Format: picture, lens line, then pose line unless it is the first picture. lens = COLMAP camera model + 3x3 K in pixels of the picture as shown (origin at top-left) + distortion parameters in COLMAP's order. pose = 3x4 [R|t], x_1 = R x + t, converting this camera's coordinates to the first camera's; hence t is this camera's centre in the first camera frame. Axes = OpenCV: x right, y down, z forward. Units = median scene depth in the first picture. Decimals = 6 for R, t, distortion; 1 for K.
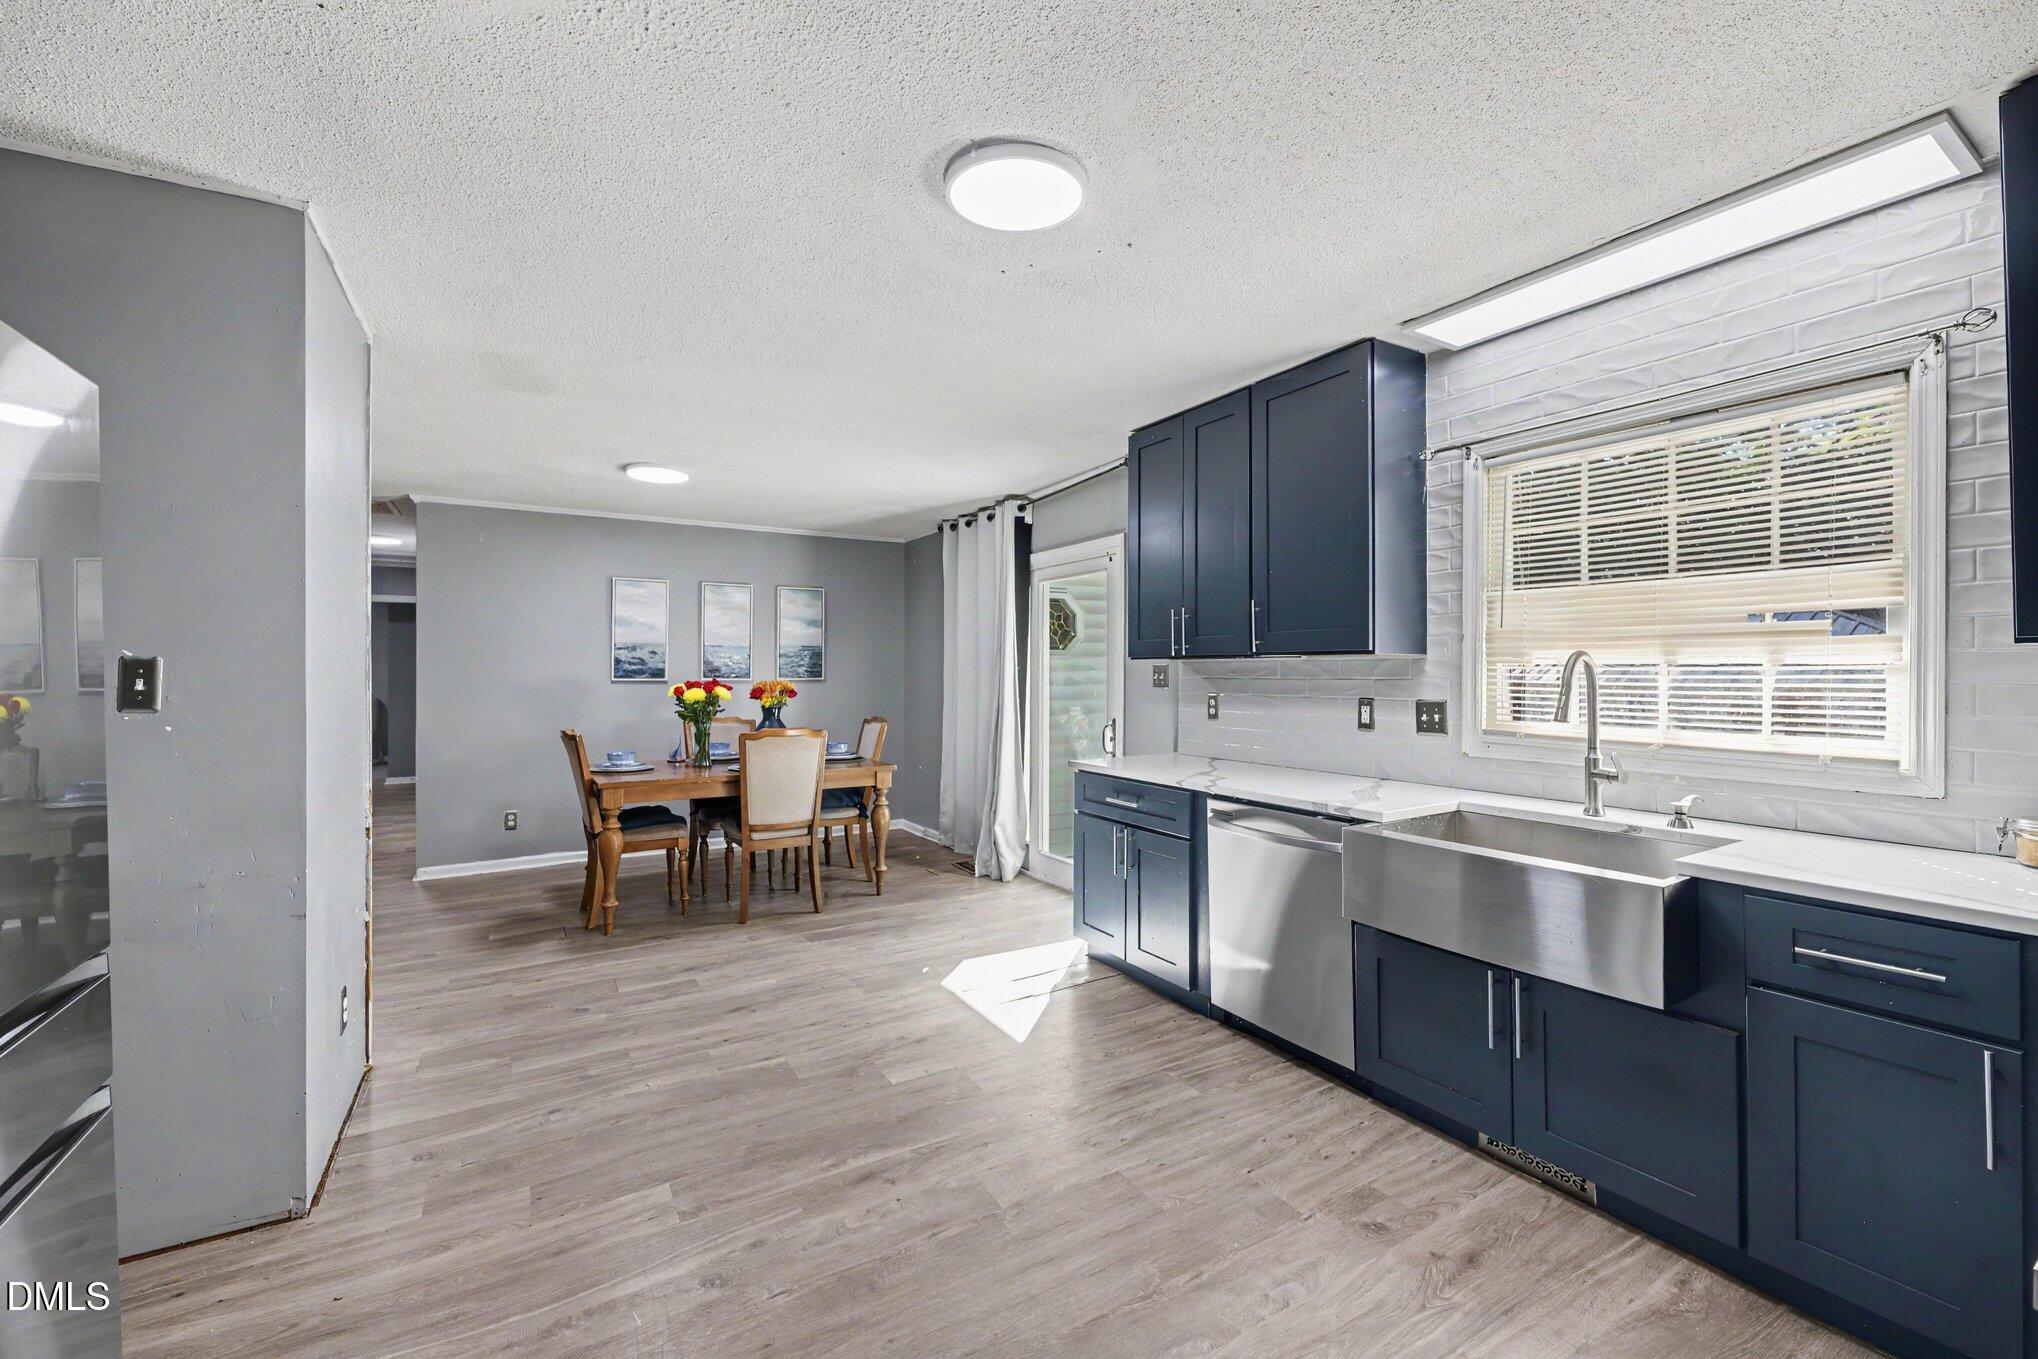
lens RADIAL K [[823.4, 0, 1019.3], [0, 823.4, 665.7], [0, 0, 1]] dist [-0.008562, -0.000071]
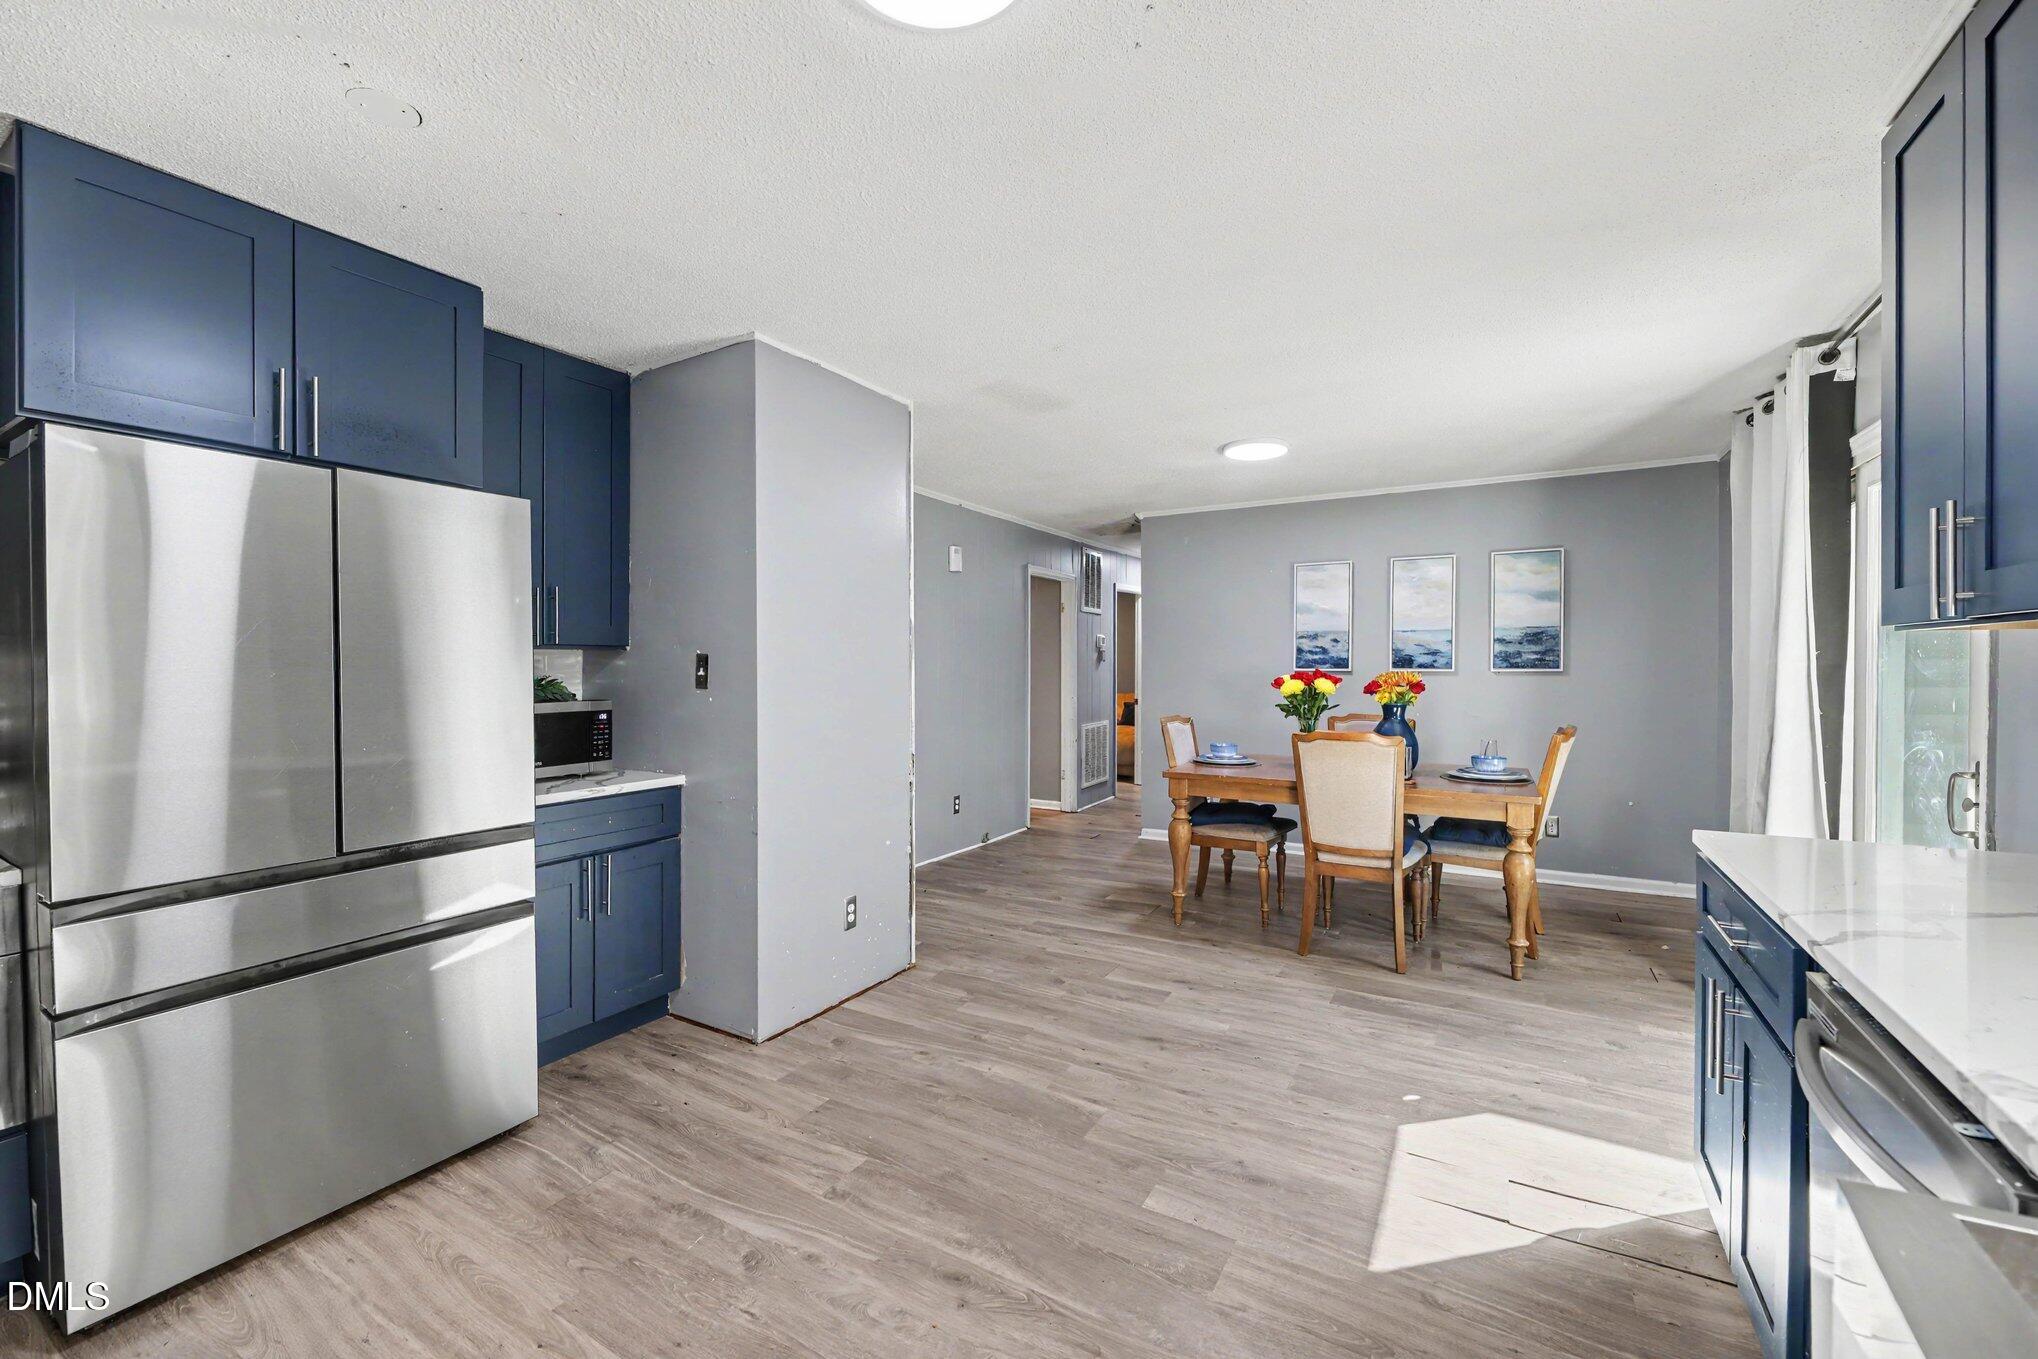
lens RADIAL K [[828.6, 0, 1014.0], [0, 828.6, 672.0], [0, 0, 1]] dist [-0.000147, 0.000100]
pose [[0.472658, 0.009347, -0.881196, 0.296461], [0.009373, 0.999834, 0.015633, 0.001919], [0.881196, -0.015648, 0.472492, 0.349708]]
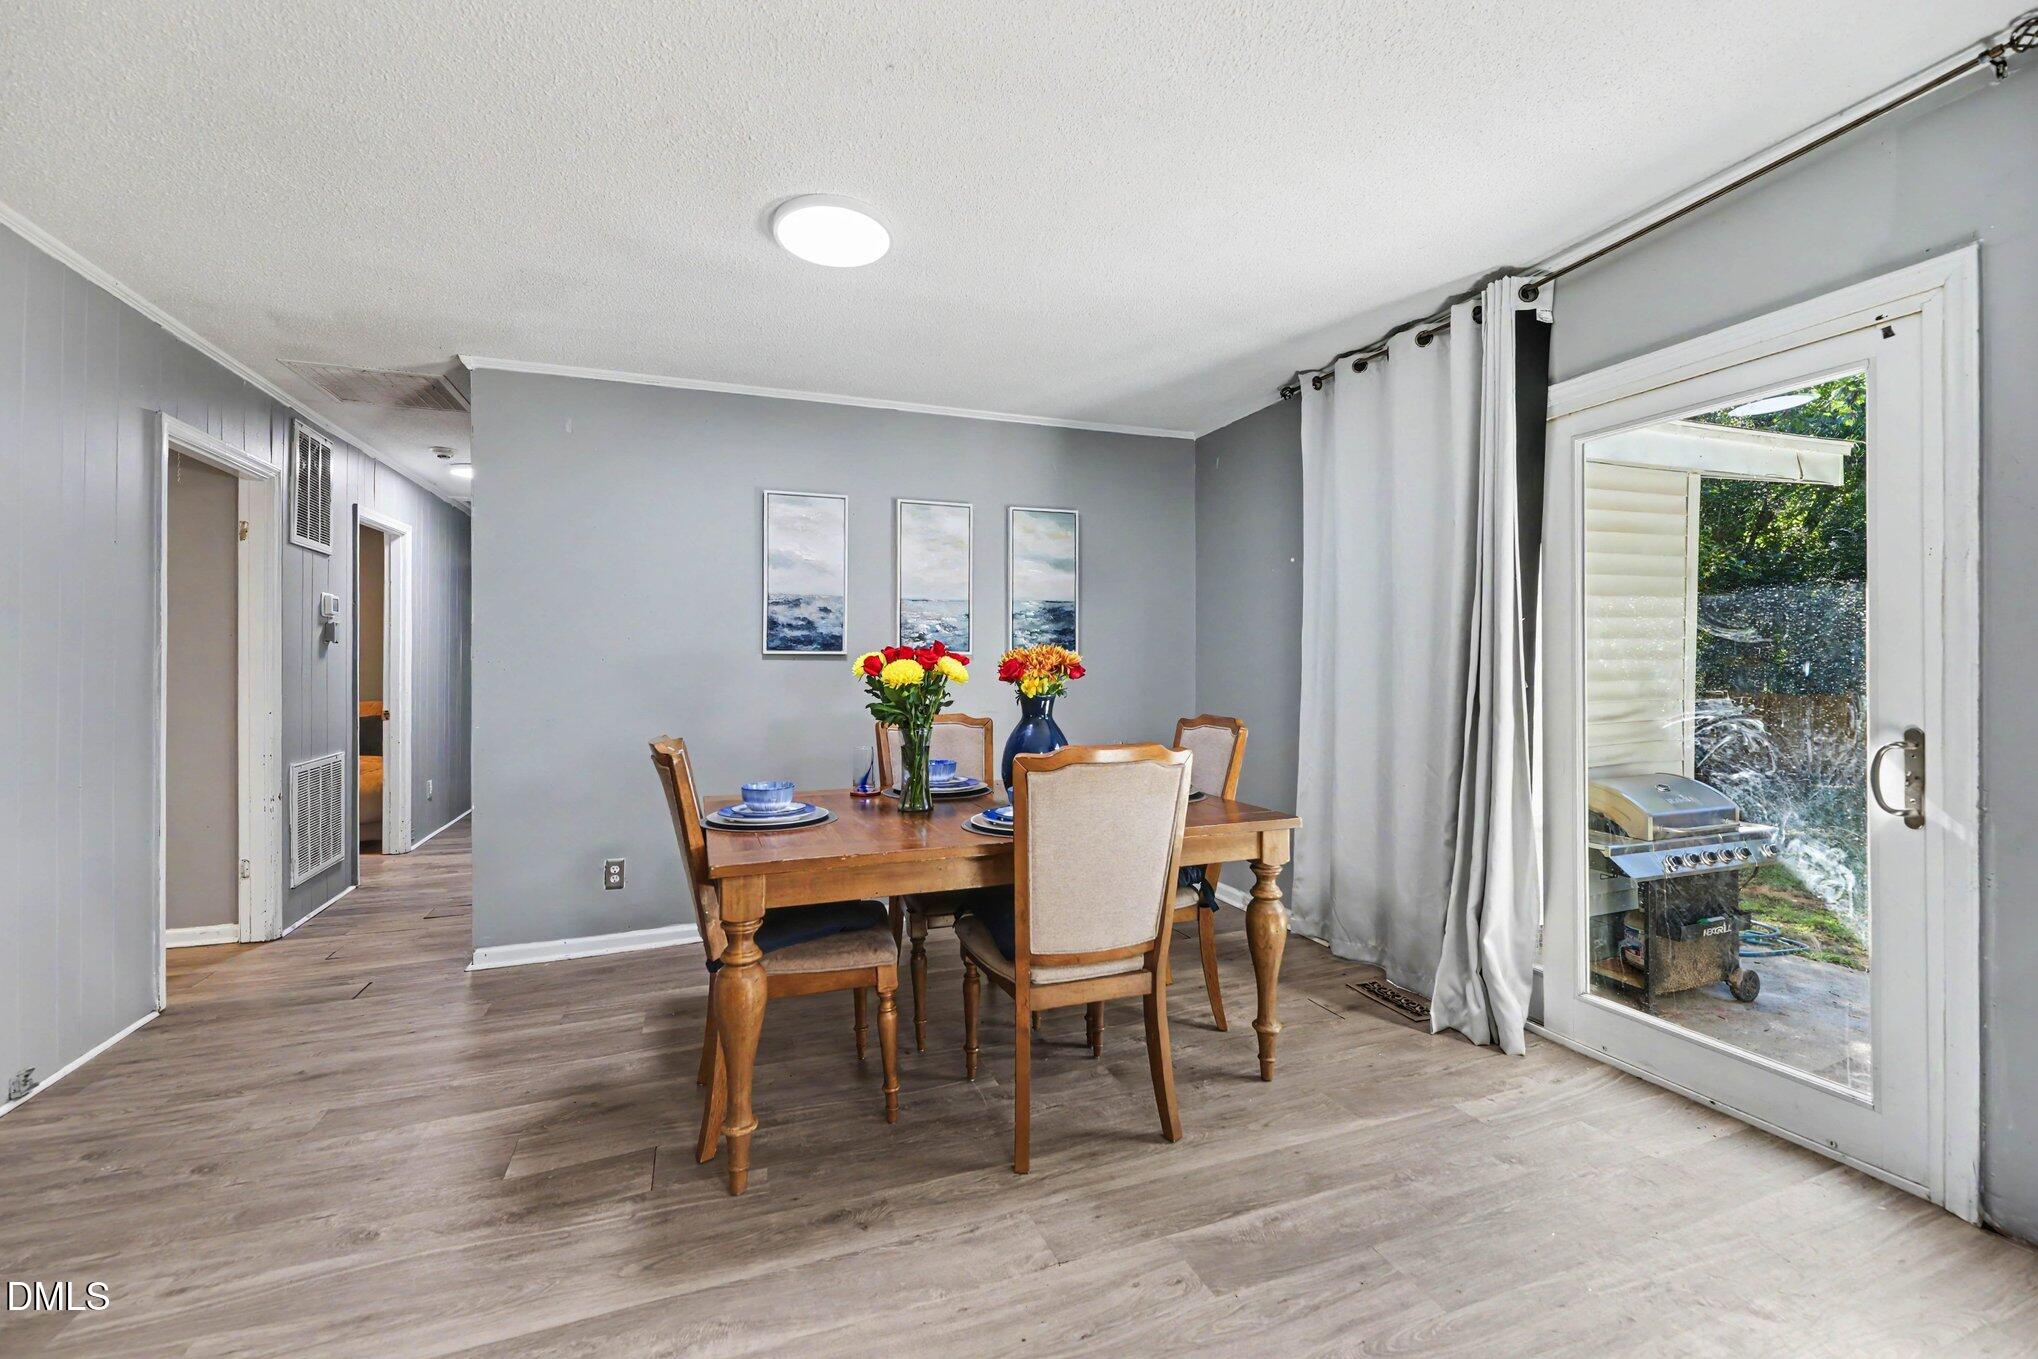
lens RADIAL K [[828.6, 0, 1014.0], [0, 828.6, 672.0], [0, 0, 1]] dist [-0.000147, 0.000100]
pose [[0.981042, -0.001280, -0.193789, -0.260430], [0.004848, 0.999827, 0.017937, 0.030477], [0.193733, -0.018537, 0.980879, 0.583593]]
